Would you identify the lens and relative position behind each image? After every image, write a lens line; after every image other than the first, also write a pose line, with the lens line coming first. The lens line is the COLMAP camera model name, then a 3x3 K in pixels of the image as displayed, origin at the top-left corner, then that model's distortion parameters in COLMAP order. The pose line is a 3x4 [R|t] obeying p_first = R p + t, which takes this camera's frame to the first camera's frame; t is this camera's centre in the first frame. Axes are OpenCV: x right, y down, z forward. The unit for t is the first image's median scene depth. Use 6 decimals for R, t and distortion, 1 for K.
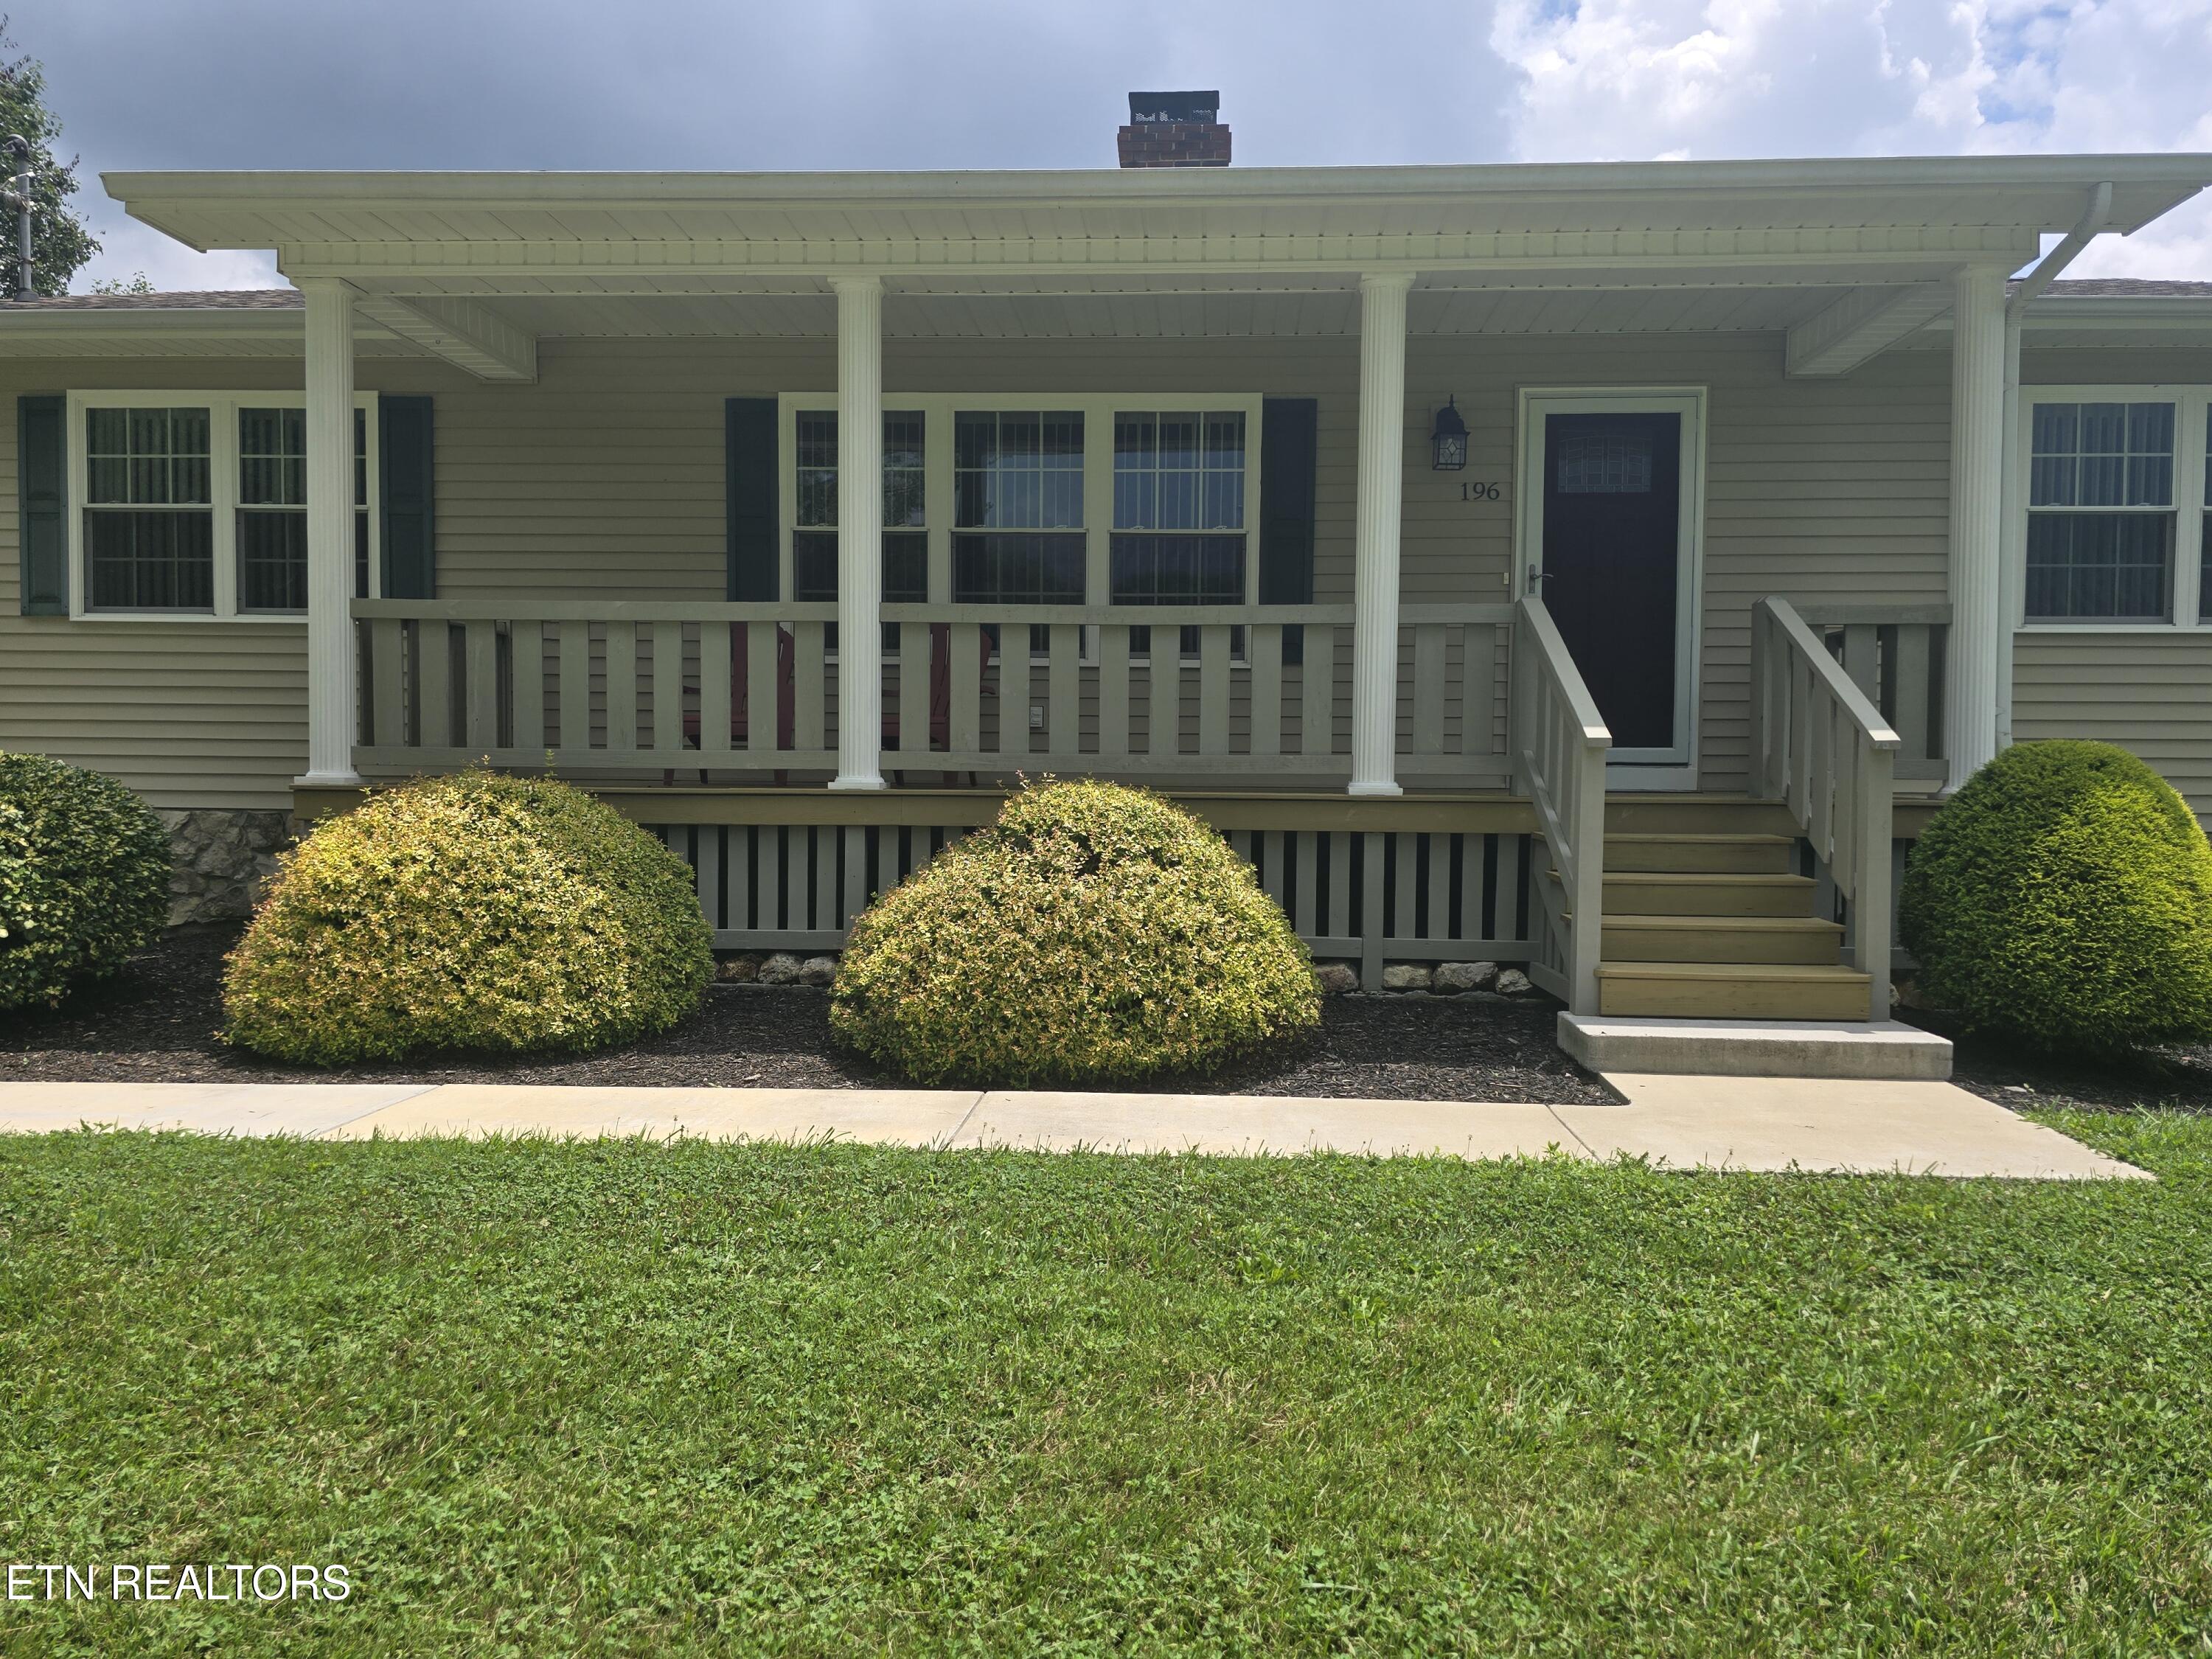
lens RADIAL K [[1507.1, 0, 1131.1], [0, 1507.1, 833.4], [0, 0, 1]] dist [0.004897, 0.001677]
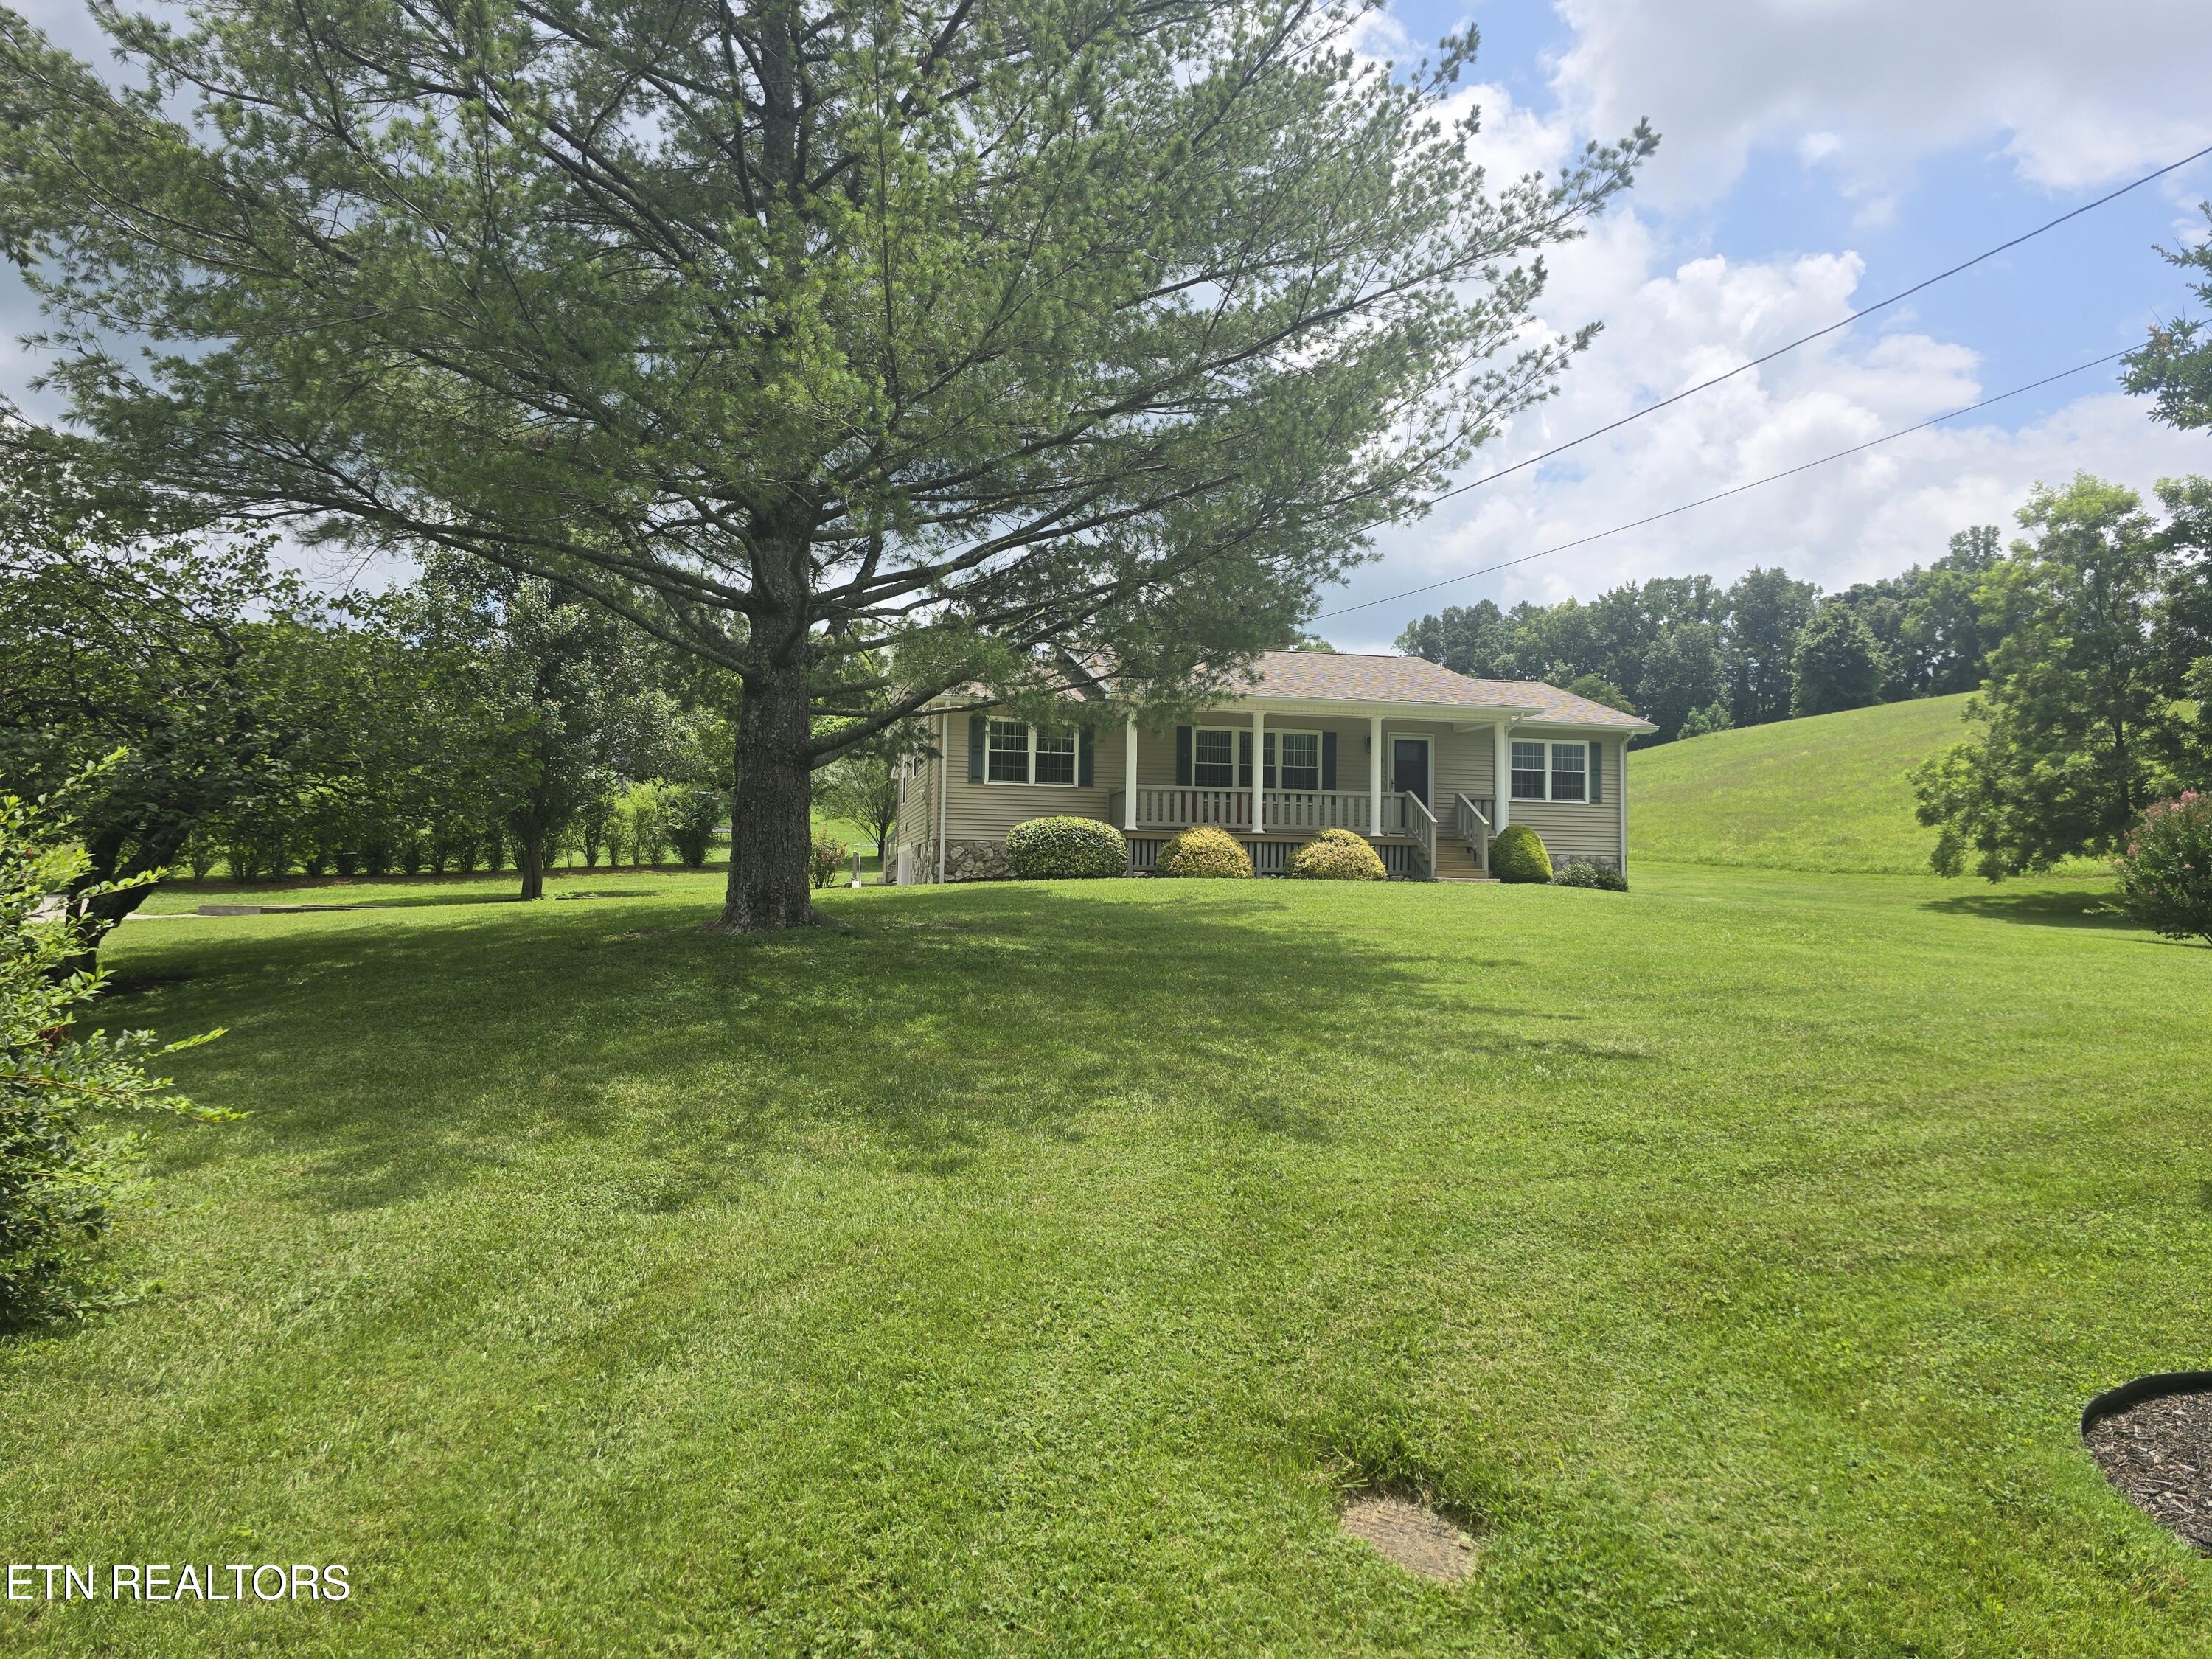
lens RADIAL K [[1428.0, 0, 1106.0], [0, 1428.0, 829.5], [0, 0, 1]] dist [-0.000034, -0.000172]
pose [[0.968854, 0.017665, 0.247000, -1.542985], [0.003585, 0.996347, -0.085318, 0.291370], [-0.247605, 0.083546, 0.965252, -2.656949]]
